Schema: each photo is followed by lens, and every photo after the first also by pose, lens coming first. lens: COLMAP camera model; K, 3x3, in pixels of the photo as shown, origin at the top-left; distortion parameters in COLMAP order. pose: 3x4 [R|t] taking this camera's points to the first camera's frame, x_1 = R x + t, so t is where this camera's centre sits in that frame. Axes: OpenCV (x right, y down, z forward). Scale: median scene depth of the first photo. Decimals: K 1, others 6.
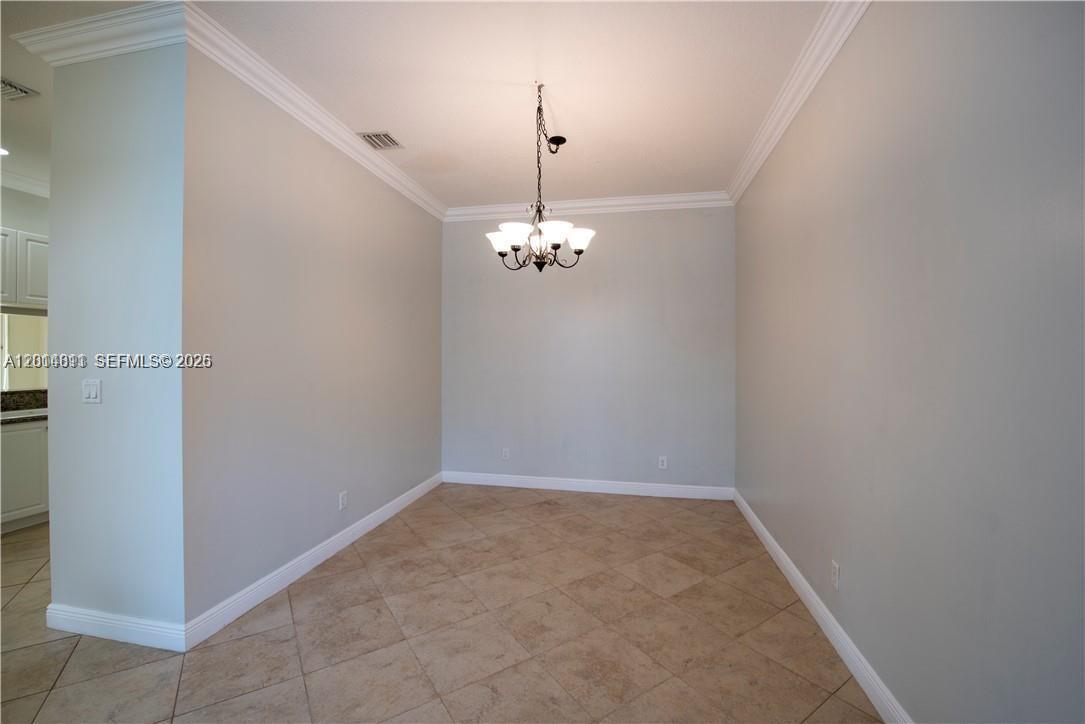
lens RADIAL K [[446.0, 0, 540.3], [0, 446.0, 355.8], [0, 0, 1]] dist [-0.000530, -0.000008]
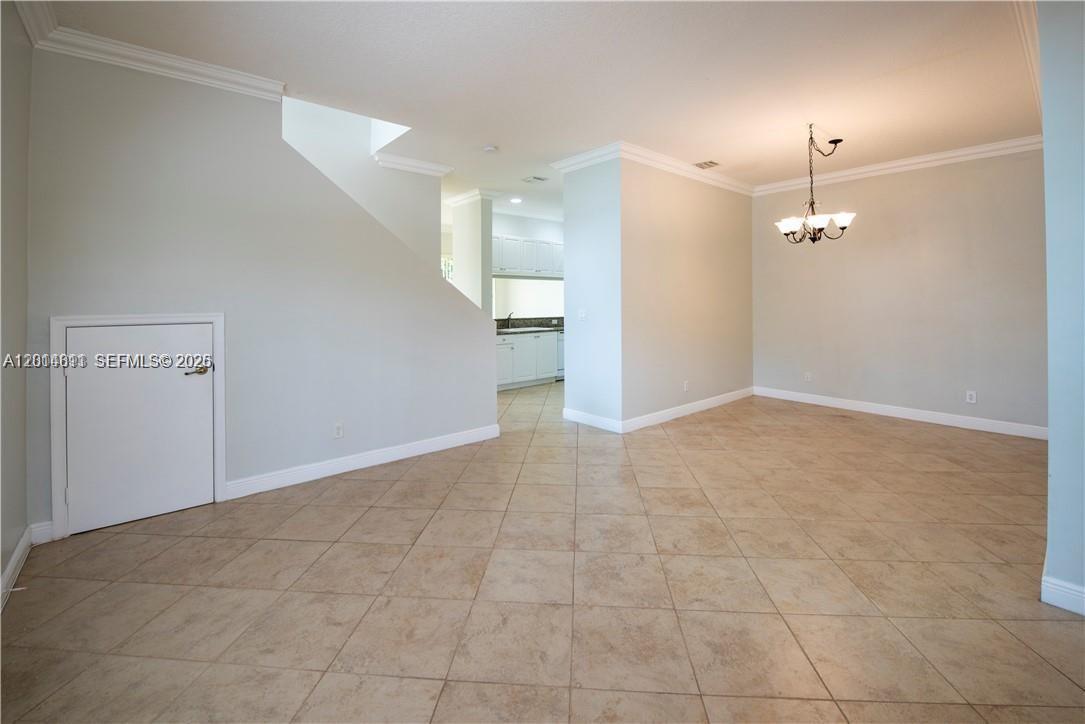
lens RADIAL K [[445.9, 0, 543.3], [0, 445.9, 297.4], [0, 0, 1]] dist [-0.020895, -0.000033]
pose [[0.779905, -0.008487, -0.625841, 0.221588], [0.005827, 0.999963, -0.006299, 0.003318], [0.625871, 0.001265, 0.779925, -0.766307]]
